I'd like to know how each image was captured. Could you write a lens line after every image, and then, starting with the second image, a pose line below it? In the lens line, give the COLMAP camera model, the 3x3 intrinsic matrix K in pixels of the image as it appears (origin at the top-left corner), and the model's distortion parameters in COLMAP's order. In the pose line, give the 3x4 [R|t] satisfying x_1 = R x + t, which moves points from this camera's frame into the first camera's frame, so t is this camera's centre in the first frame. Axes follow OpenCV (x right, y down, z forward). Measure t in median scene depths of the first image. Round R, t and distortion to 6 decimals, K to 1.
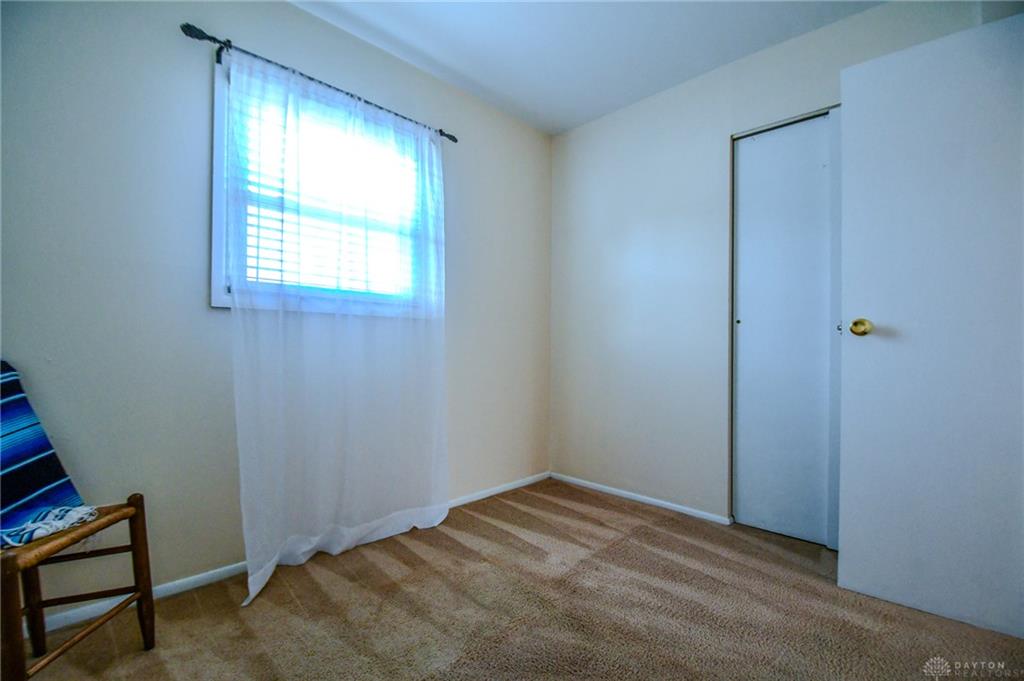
lens RADIAL K [[446.0, 0, 498.6], [0, 446.0, 346.7], [0, 0, 1]] dist [0.017547, -0.025120]
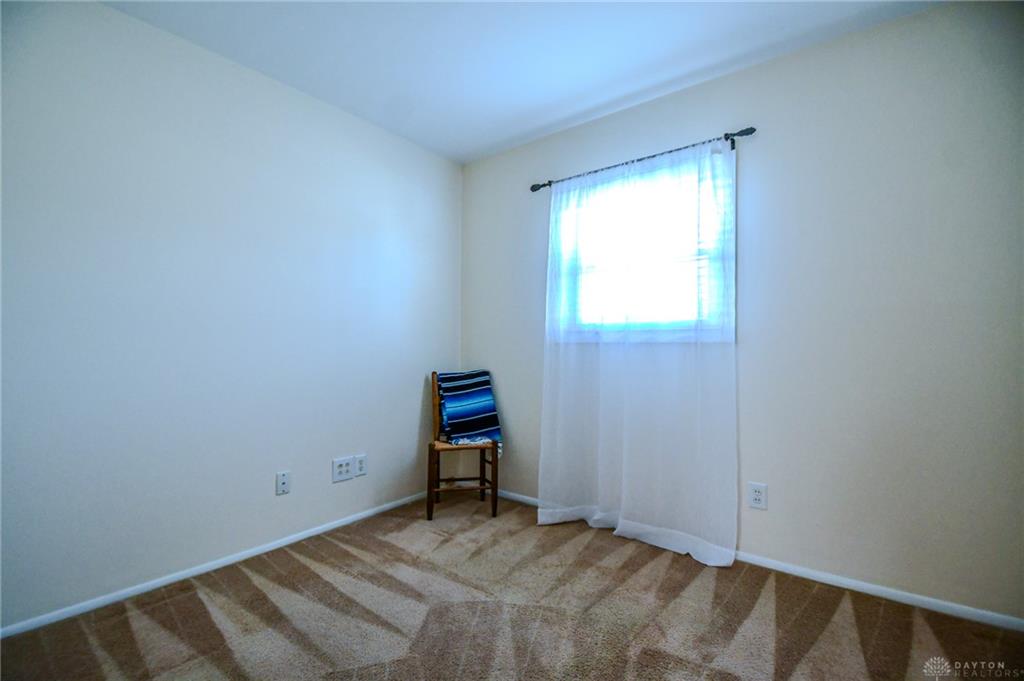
lens RADIAL K [[446.0, 0, 498.6], [0, 446.0, 346.7], [0, 0, 1]] dist [0.017547, -0.025120]
pose [[0.131197, -0.009675, -0.991309, 0.807872], [-0.002984, 0.999944, -0.010154, -0.048305], [0.991352, 0.004290, 0.131161, 0.487542]]
